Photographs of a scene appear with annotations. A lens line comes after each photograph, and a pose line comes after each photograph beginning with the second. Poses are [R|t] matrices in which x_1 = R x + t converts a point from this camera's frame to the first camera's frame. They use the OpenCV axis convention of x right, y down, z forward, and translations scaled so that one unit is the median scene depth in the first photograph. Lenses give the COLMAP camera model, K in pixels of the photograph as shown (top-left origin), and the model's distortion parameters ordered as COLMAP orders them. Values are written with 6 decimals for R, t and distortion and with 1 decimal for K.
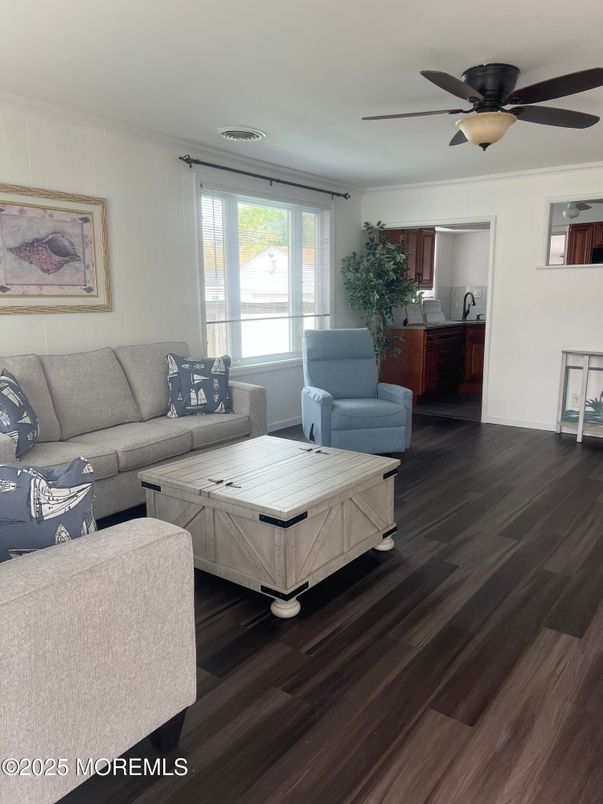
lens RADIAL K [[597.1, 0, 307.3], [0, 597.1, 401.7], [0, 0, 1]] dist [0.026740, -0.019893]
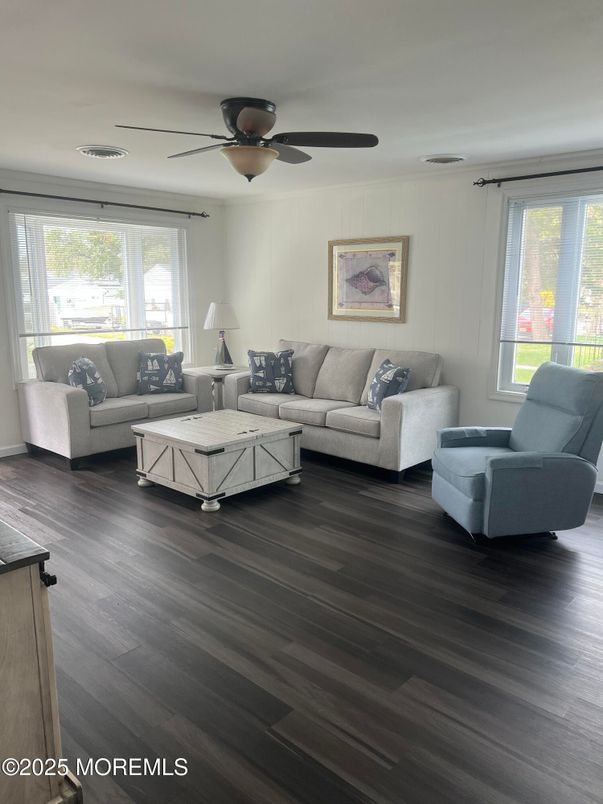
lens RADIAL K [[597.1, 0, 306.8], [0, 597.1, 402.0], [0, 0, 1]] dist [0.026740, -0.019893]
pose [[-0.095665, 0.191854, -0.976750, 0.935774], [-0.175934, 0.962543, 0.206295, -0.205015], [0.979743, 0.191579, -0.058328, 0.859854]]
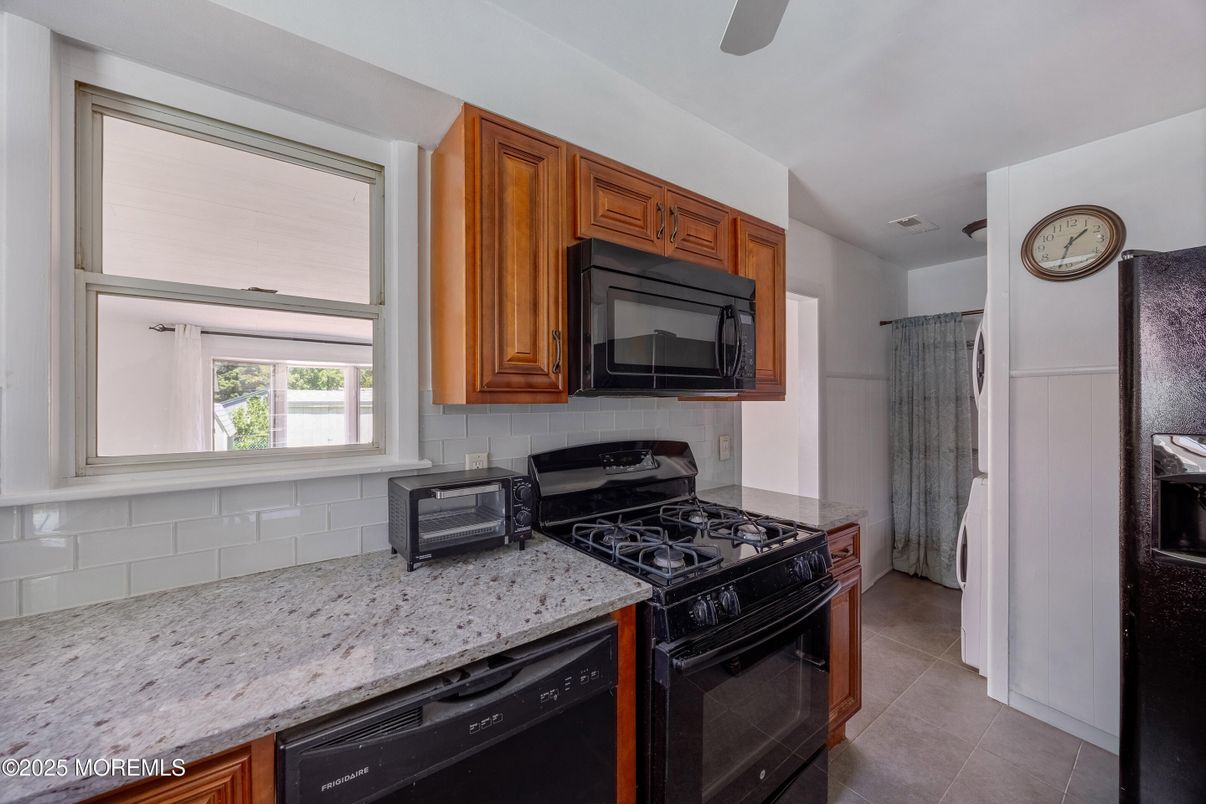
lens RADIAL K [[457.2, 0, 604.5], [0, 457.2, 399.9], [0, 0, 1]] dist [-0.006120, -0.000174]
pose [[0.272996, 0.007168, 0.961988, 0.505584], [0.167872, 0.984275, -0.054973, -0.300409], [-0.947255, 0.176498, 0.267500, 1.571398]]
